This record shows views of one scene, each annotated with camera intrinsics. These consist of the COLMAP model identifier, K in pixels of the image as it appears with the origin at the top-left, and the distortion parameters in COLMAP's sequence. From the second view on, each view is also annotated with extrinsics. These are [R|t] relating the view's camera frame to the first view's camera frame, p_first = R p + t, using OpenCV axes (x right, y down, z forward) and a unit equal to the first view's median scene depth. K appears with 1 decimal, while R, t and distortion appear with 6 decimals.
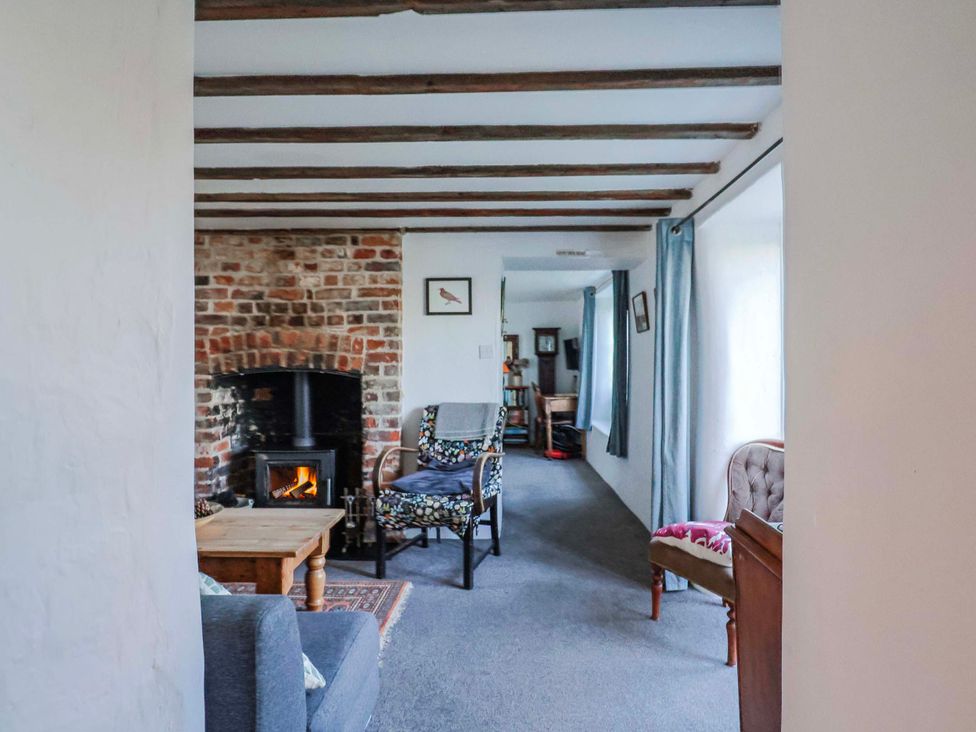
lens RADIAL K [[563.8, 0, 508.8], [0, 563.8, 366.8], [0, 0, 1]] dist [-0.039943, -0.009293]
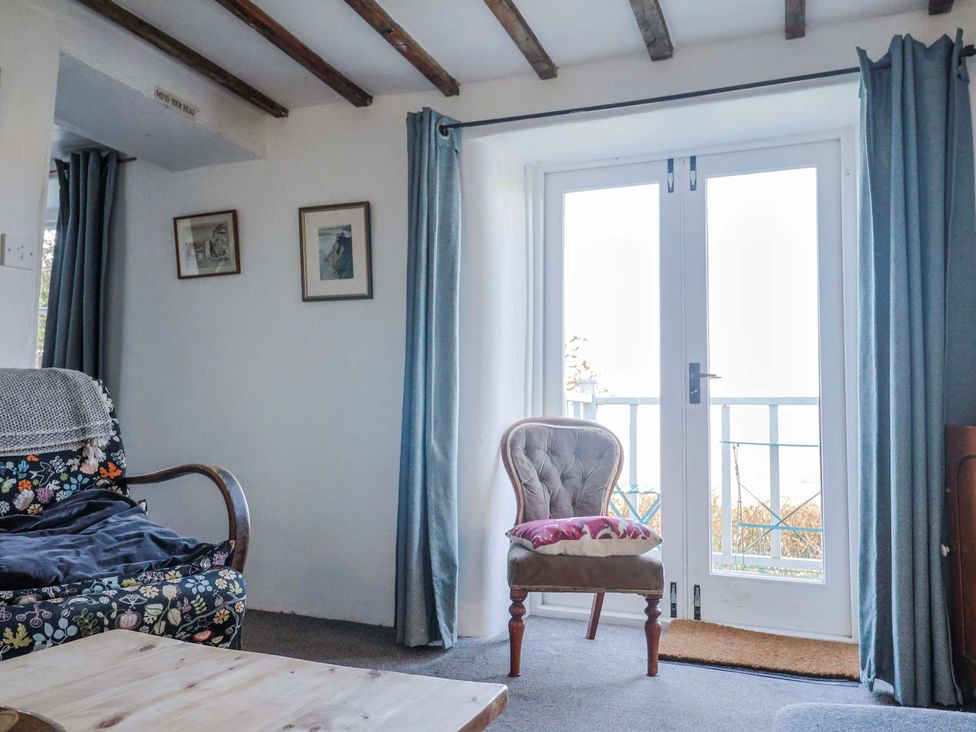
lens RADIAL K [[768.0, 0, 469.5], [0, 768.0, 376.4], [0, 0, 1]] dist [0.003907, -0.001241]
pose [[0.373951, 0.060243, 0.925490, -0.480968], [-0.012626, 0.998126, -0.059870, 0.104871], [-0.927362, 0.010703, 0.374011, 0.508414]]
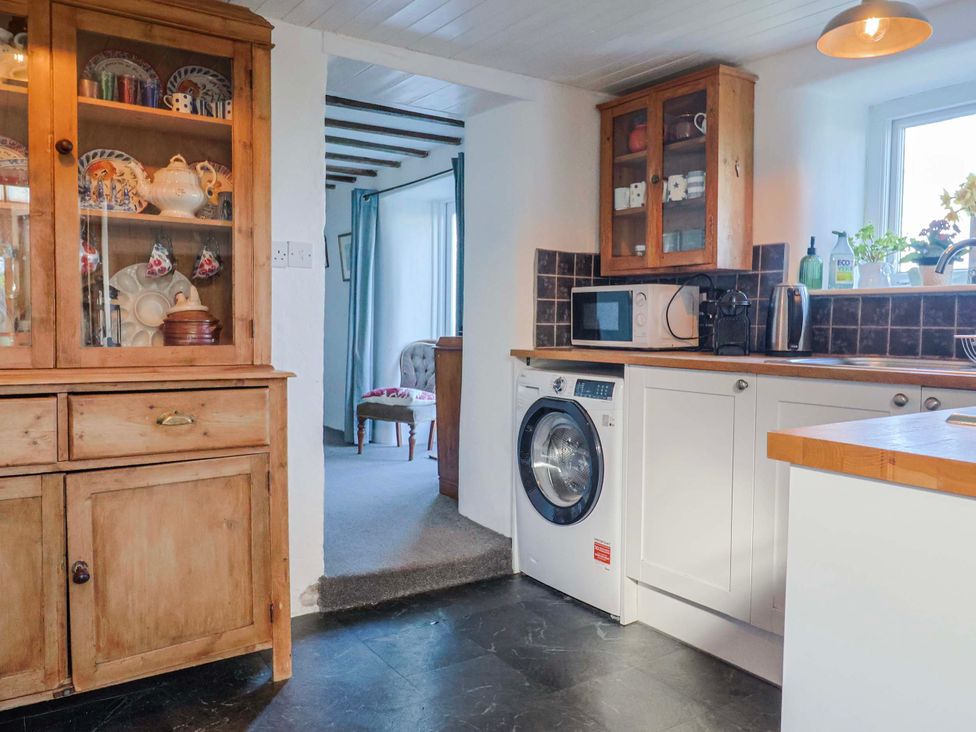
lens RADIAL K [[751.4, 0, 490.6], [0, 751.4, 379.5], [0, 0, 1]] dist [0.005015, -0.002010]
pose [[0.830391, -0.031266, 0.556304, -0.439757], [-0.013096, 0.997053, 0.075585, 0.059999], [-0.557028, -0.070051, 0.827534, -0.679165]]
